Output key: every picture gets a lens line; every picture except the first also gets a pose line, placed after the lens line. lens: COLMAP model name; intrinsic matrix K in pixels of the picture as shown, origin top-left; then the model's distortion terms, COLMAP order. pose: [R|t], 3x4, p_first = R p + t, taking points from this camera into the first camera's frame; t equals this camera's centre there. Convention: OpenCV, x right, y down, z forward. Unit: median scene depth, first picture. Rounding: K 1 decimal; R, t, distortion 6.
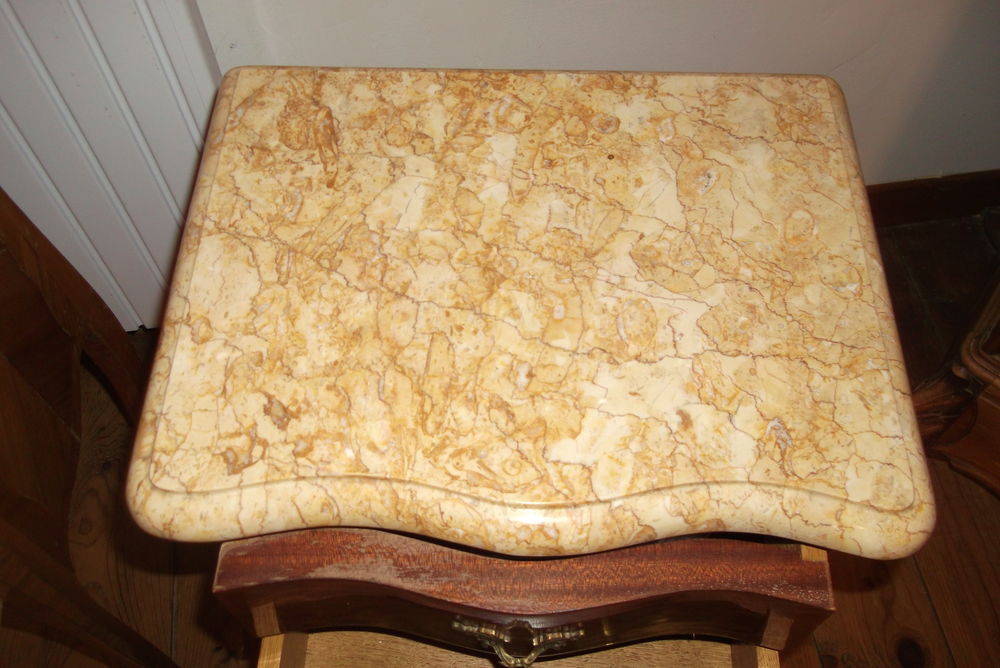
lens RADIAL K [[964.1, 0, 504.2], [0, 964.1, 331.0], [0, 0, 1]] dist [0.008090, 0.018245]
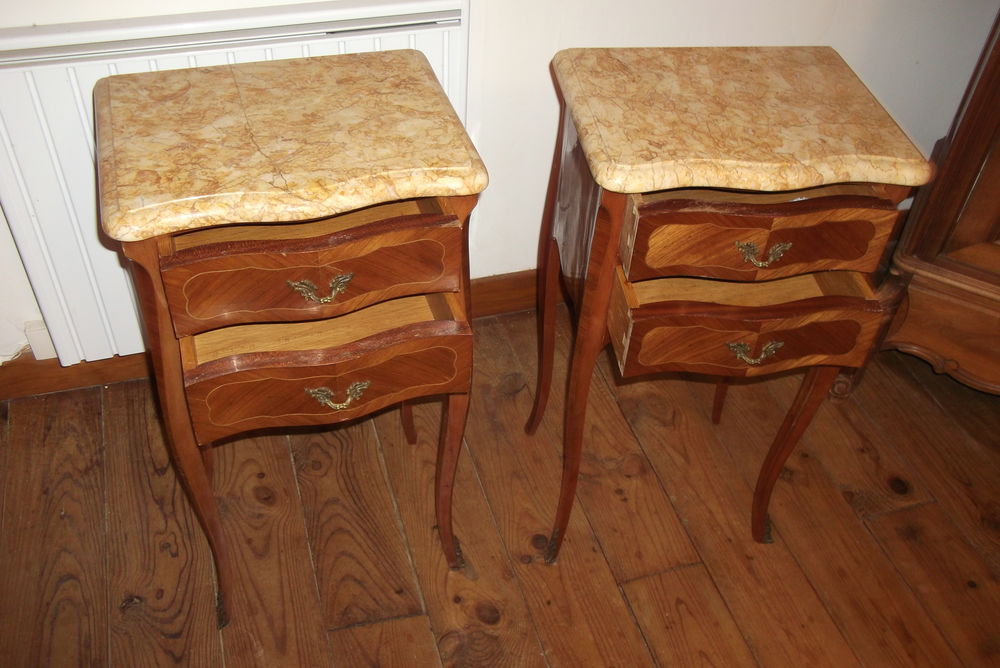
lens RADIAL K [[964.1, 0, 504.2], [0, 964.1, 331.0], [0, 0, 1]] dist [0.008090, 0.018245]
pose [[0.986085, -0.063762, 0.153526, -0.911081], [0.103797, 0.957531, -0.268998, 1.022858], [-0.129854, 0.281191, 0.950826, -0.943605]]
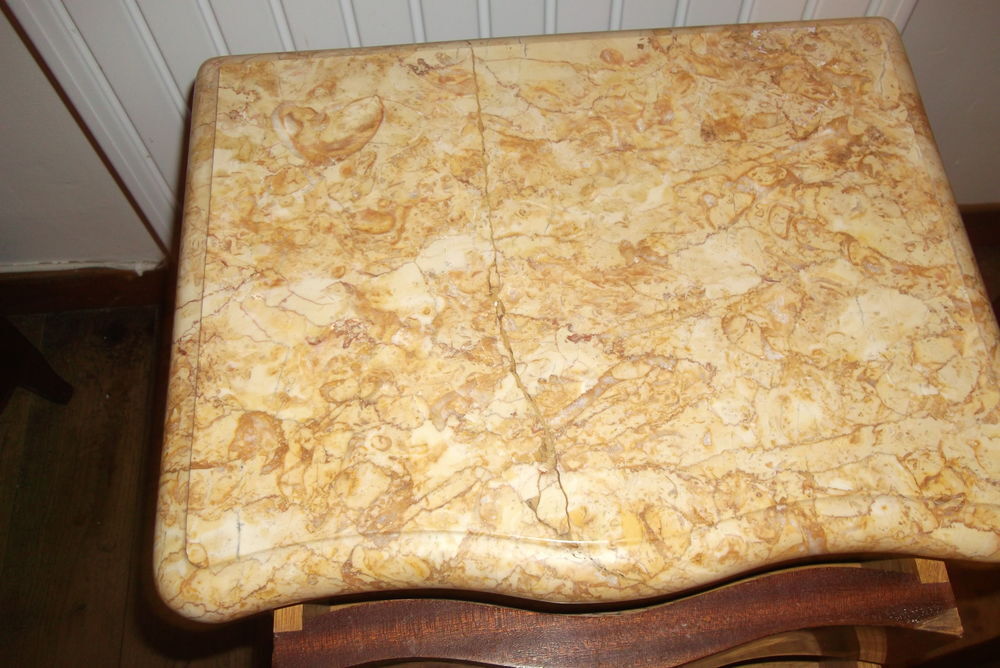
lens RADIAL K [[964.1, 0, 504.2], [0, 964.1, 331.0], [0, 0, 1]] dist [0.008090, 0.018245]
pose [[0.995915, 0.072817, -0.053387, -1.048085], [-0.069071, 0.995227, 0.068939, -0.036428], [0.058152, -0.064970, 0.996191, 0.083181]]
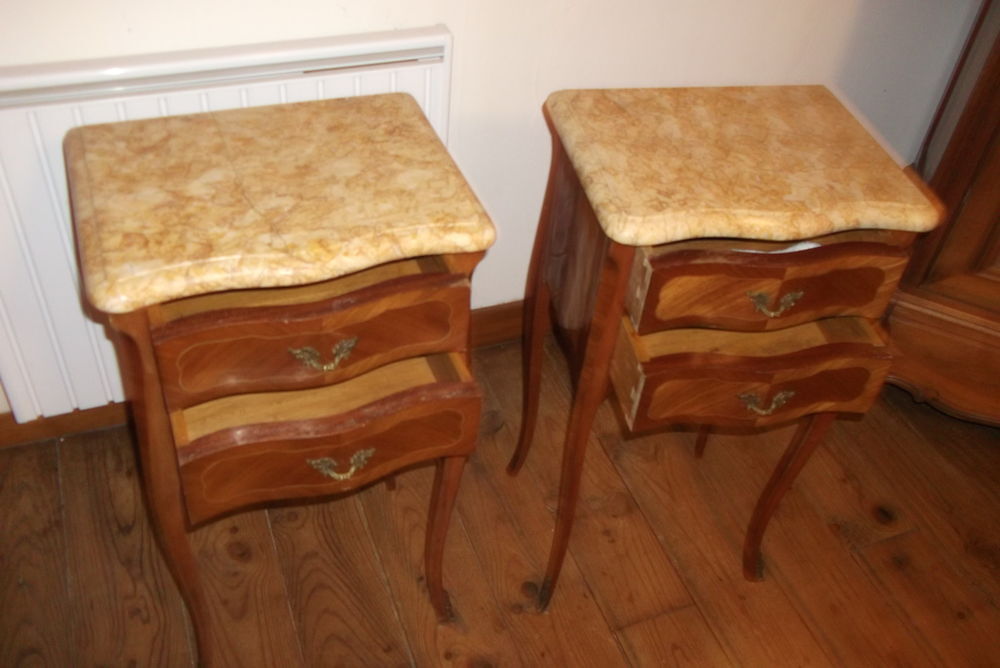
lens RADIAL K [[964.1, 0, 504.2], [0, 964.1, 331.0], [0, 0, 1]] dist [0.008090, 0.018245]
pose [[0.971488, -0.083977, 0.221717, -1.044213], [0.143411, 0.952829, -0.267489, 0.870418], [-0.188795, 0.291659, 0.937705, -0.858840]]
